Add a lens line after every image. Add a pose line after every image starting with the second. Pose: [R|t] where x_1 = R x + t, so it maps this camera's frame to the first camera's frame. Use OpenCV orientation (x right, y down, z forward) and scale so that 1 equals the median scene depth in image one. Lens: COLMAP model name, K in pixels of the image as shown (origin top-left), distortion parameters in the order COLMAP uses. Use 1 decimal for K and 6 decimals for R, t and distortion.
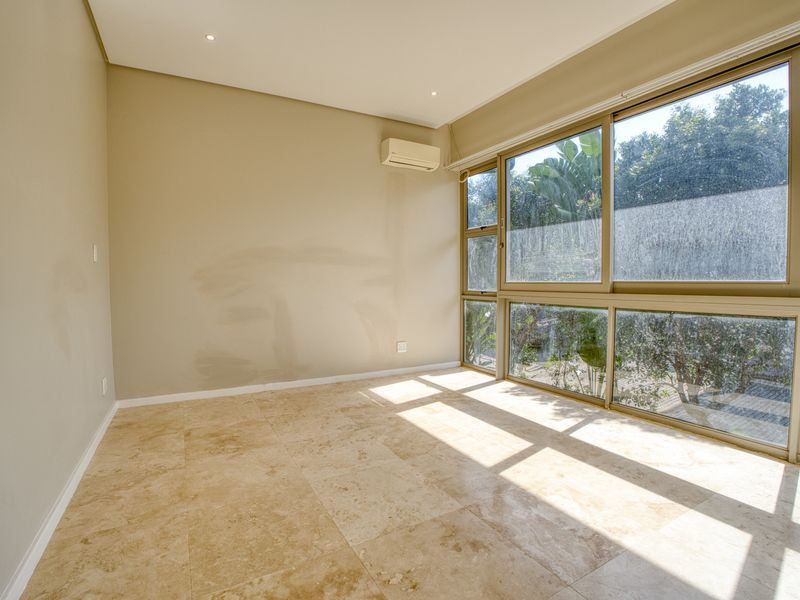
lens RADIAL K [[392.4, 0, 400.0], [0, 392.4, 300.0], [0, 0, 1]] dist [-0.062904, 0.000319]
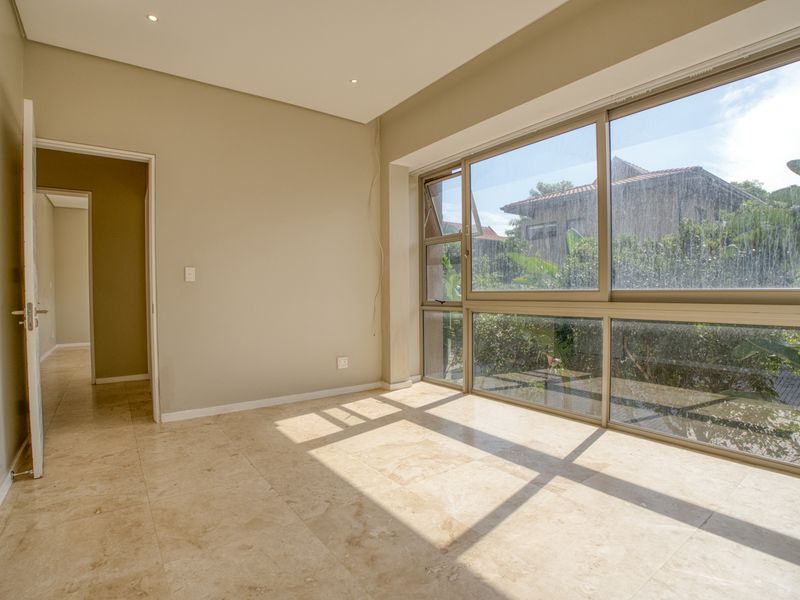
lens RADIAL K [[412.7, 0, 400.0], [0, 412.7, 300.0], [0, 0, 1]] dist [-0.078279, 0.016231]
pose [[0.992360, -0.009054, 0.123045, -0.028089], [0.012206, 0.999616, -0.024889, -0.002338], [-0.122773, 0.026201, 0.992089, 0.034653]]
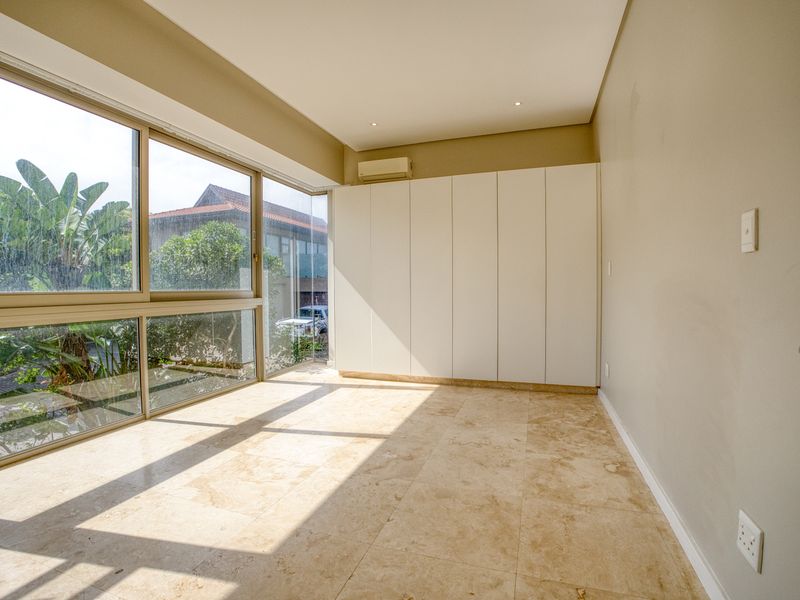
lens RADIAL K [[392.4, 0, 400.0], [0, 392.4, 300.0], [0, 0, 1]] dist [-0.062904, 0.000319]
pose [[-0.663967, -0.016854, 0.747572, -0.256411], [0.040529, 0.997465, 0.058484, -0.022569], [-0.746663, 0.069130, -0.661601, 0.466161]]
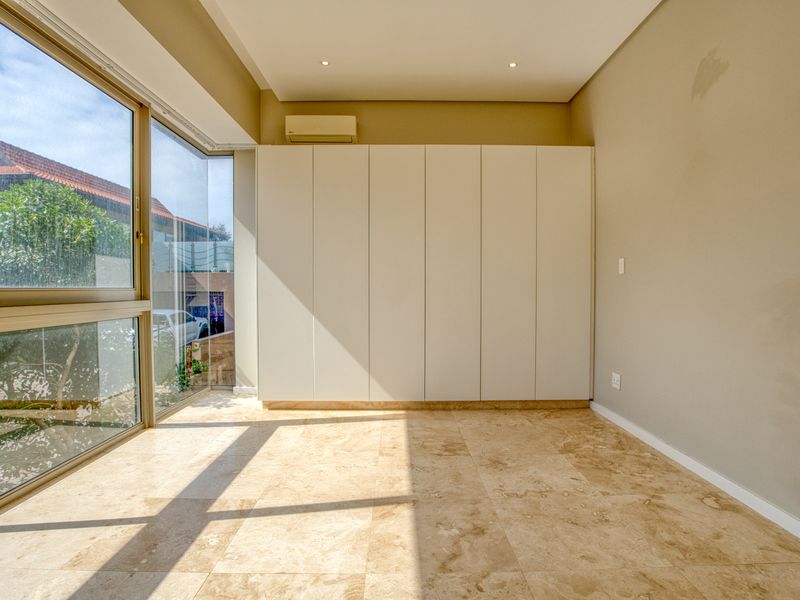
lens RADIAL K [[439.1, 0, 400.0], [0, 439.1, 300.0], [0, 0, 1]] dist [-0.053031, 0.015778]
pose [[-0.876478, -0.013007, 0.481266, -0.104280], [0.021579, 0.997569, 0.066261, -0.022399], [-0.480958, 0.068462, -0.874067, 0.485639]]
